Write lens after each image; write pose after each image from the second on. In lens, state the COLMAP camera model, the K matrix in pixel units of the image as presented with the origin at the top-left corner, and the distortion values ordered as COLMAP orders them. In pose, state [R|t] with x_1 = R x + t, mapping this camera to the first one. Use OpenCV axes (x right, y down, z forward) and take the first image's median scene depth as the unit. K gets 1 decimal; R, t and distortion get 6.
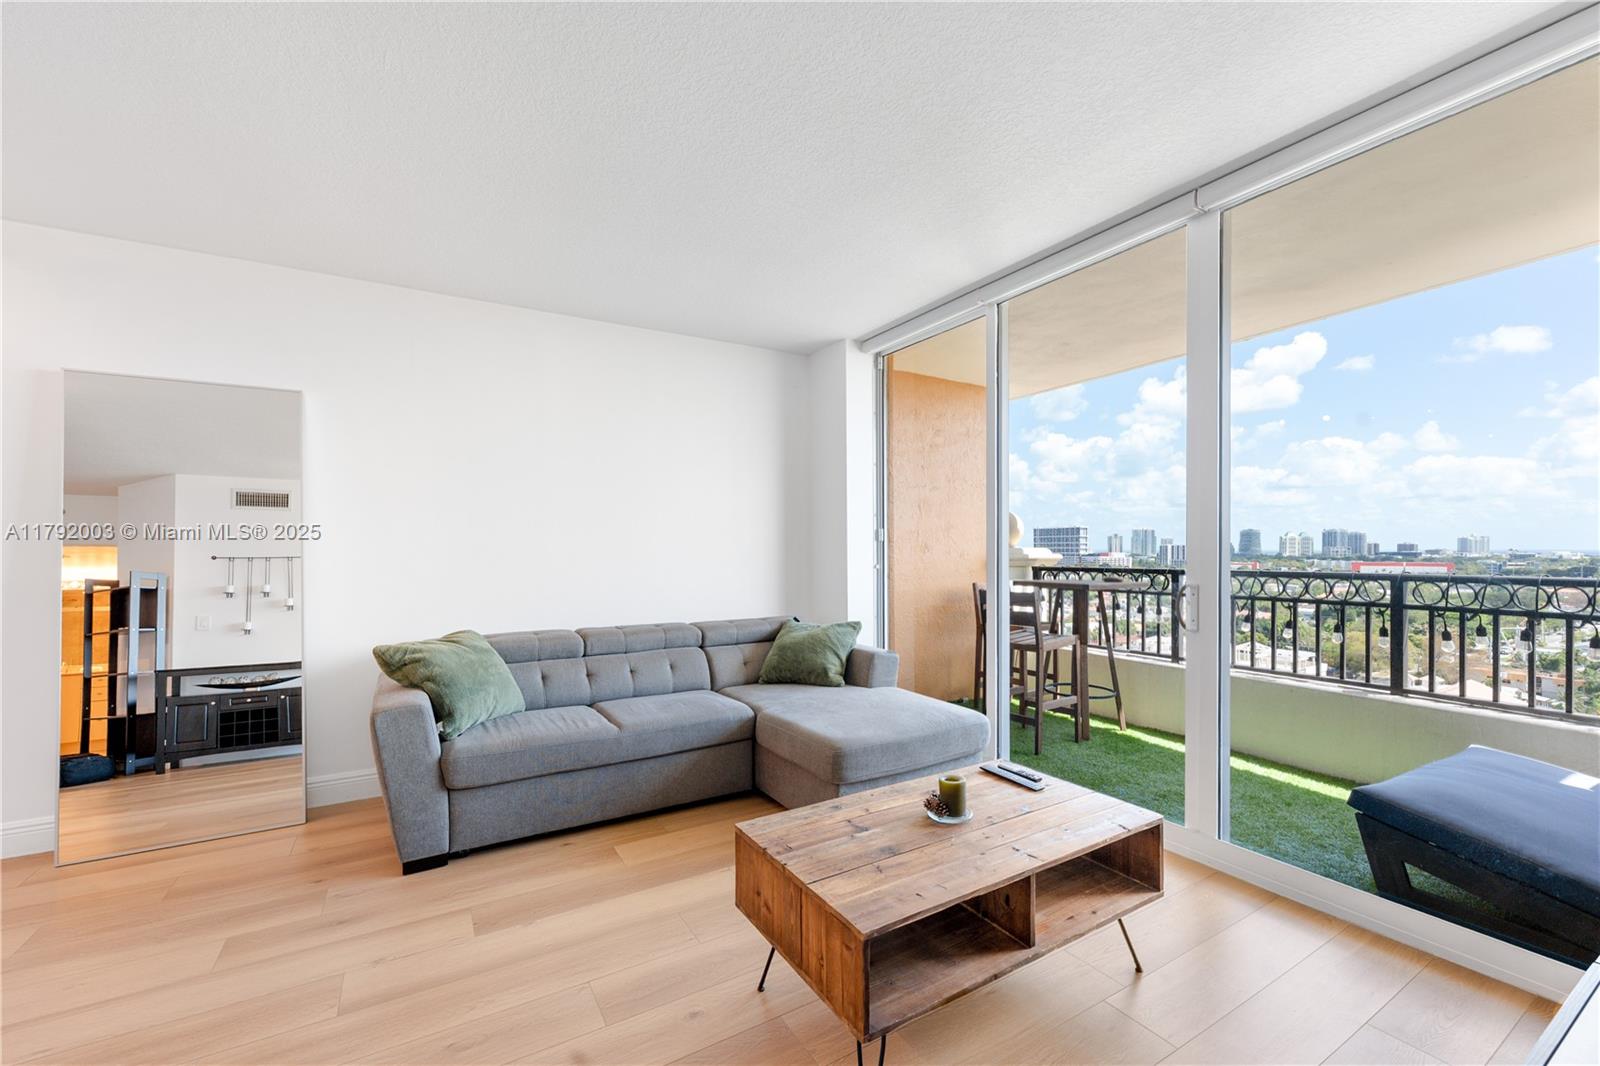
lens RADIAL K [[634.6, 0, 781.6], [0, 634.6, 544.0], [0, 0, 1]] dist [0.000615, 0.000137]
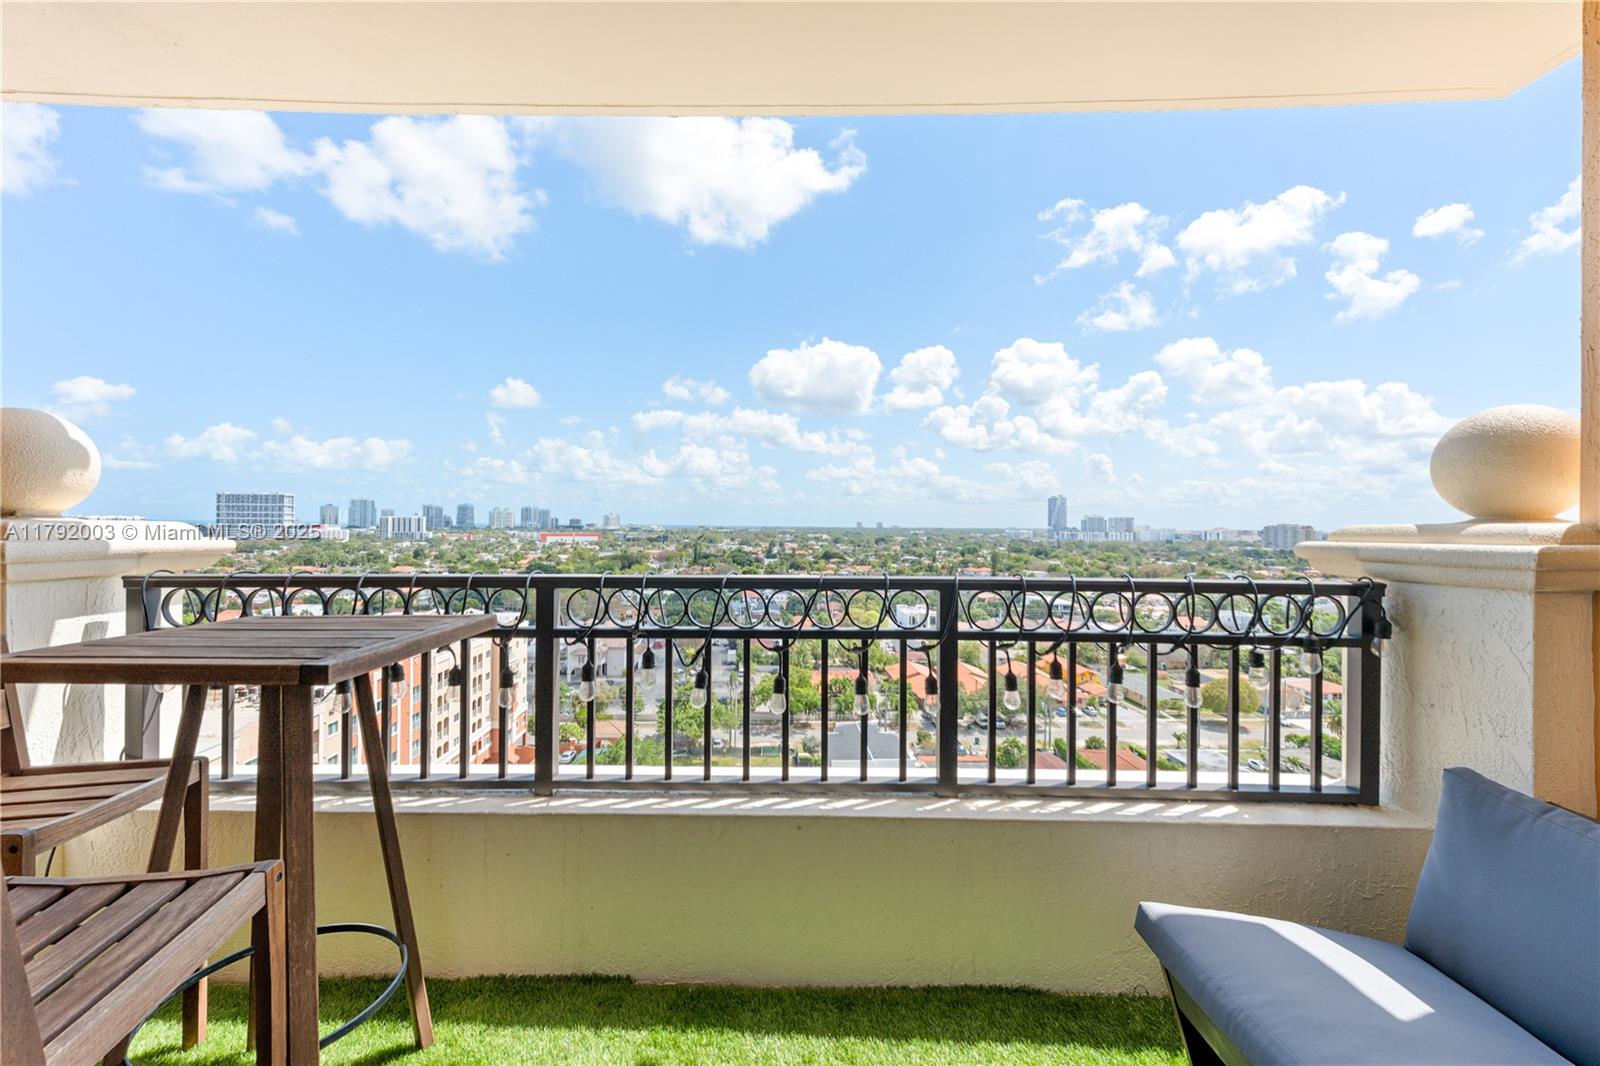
lens RADIAL K [[634.6, 0, 805.4], [0, 634.6, 527.4], [0, 0, 1]] dist [0.000615, 0.000137]
pose [[0.429343, 0.002052, 0.903139, 0.357159], [-0.017771, 0.999823, 0.006176, 0.000782], [-0.902967, -0.018702, 0.429303, 0.766205]]
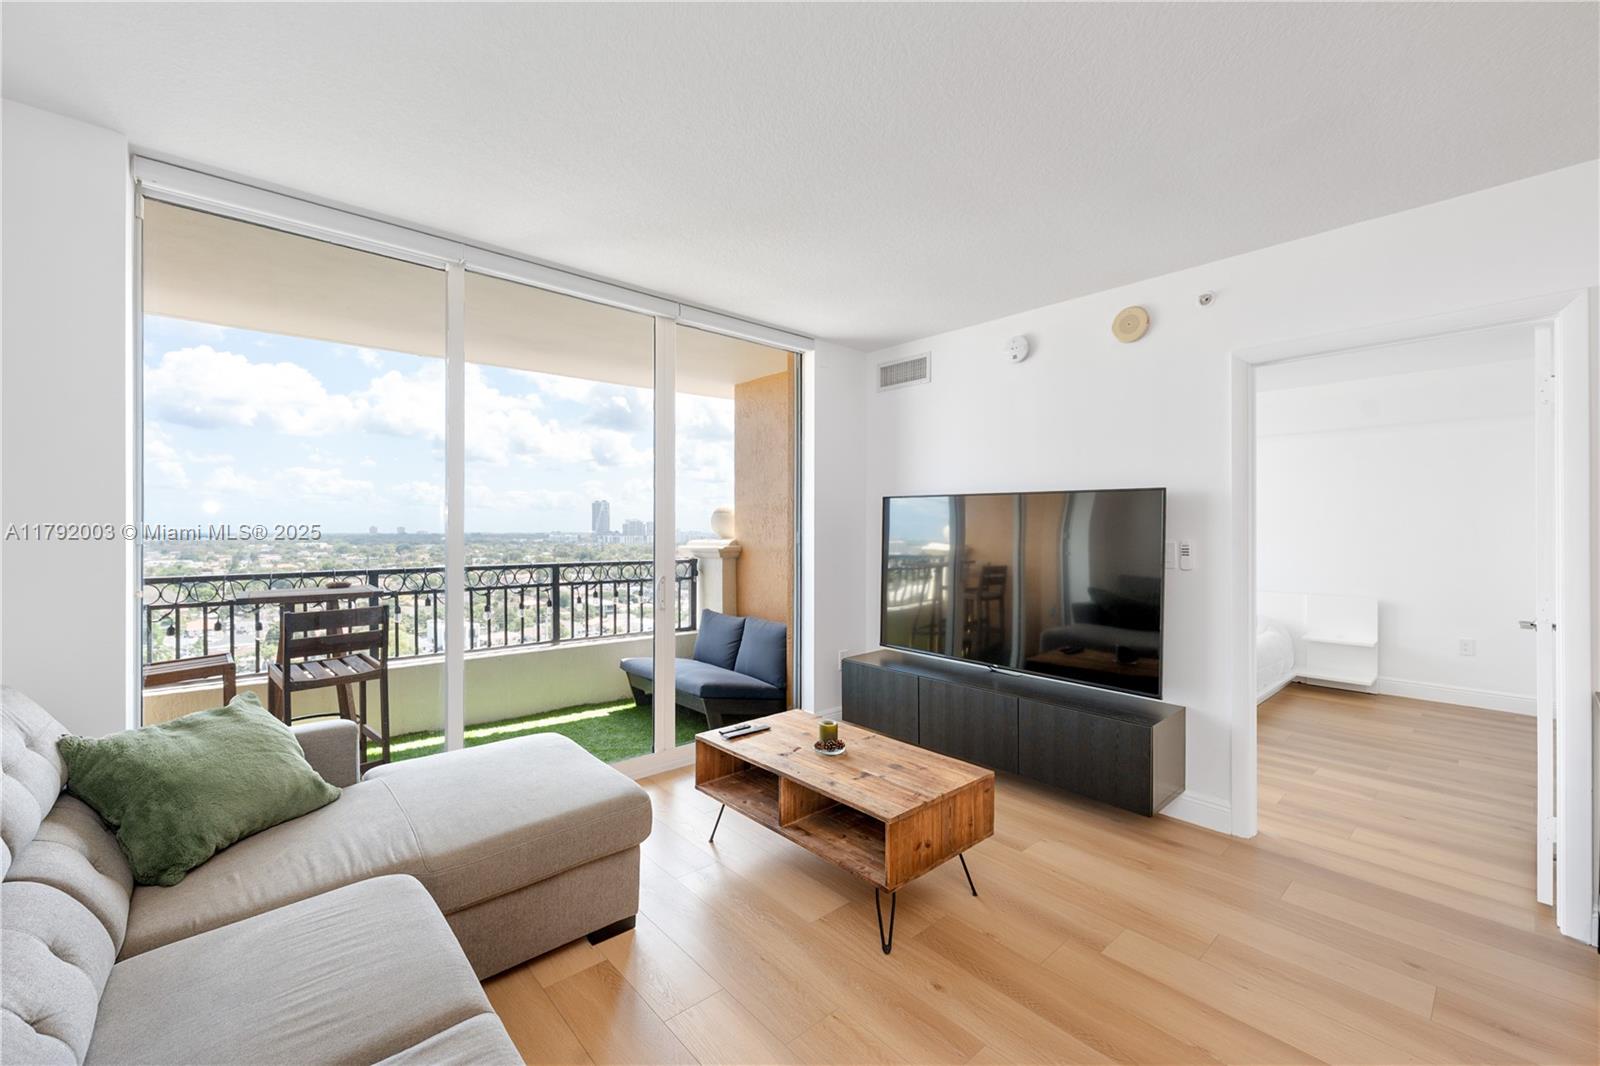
lens RADIAL K [[634.6, 0, 790.9], [0, 634.6, 533.1], [0, 0, 1]] dist [0.000615, 0.000137]
pose [[-0.223003, -0.001317, 0.974817, -0.538921], [-0.008249, 0.999966, -0.000537, -0.024218], [-0.974783, -0.008161, -0.223007, 0.695566]]
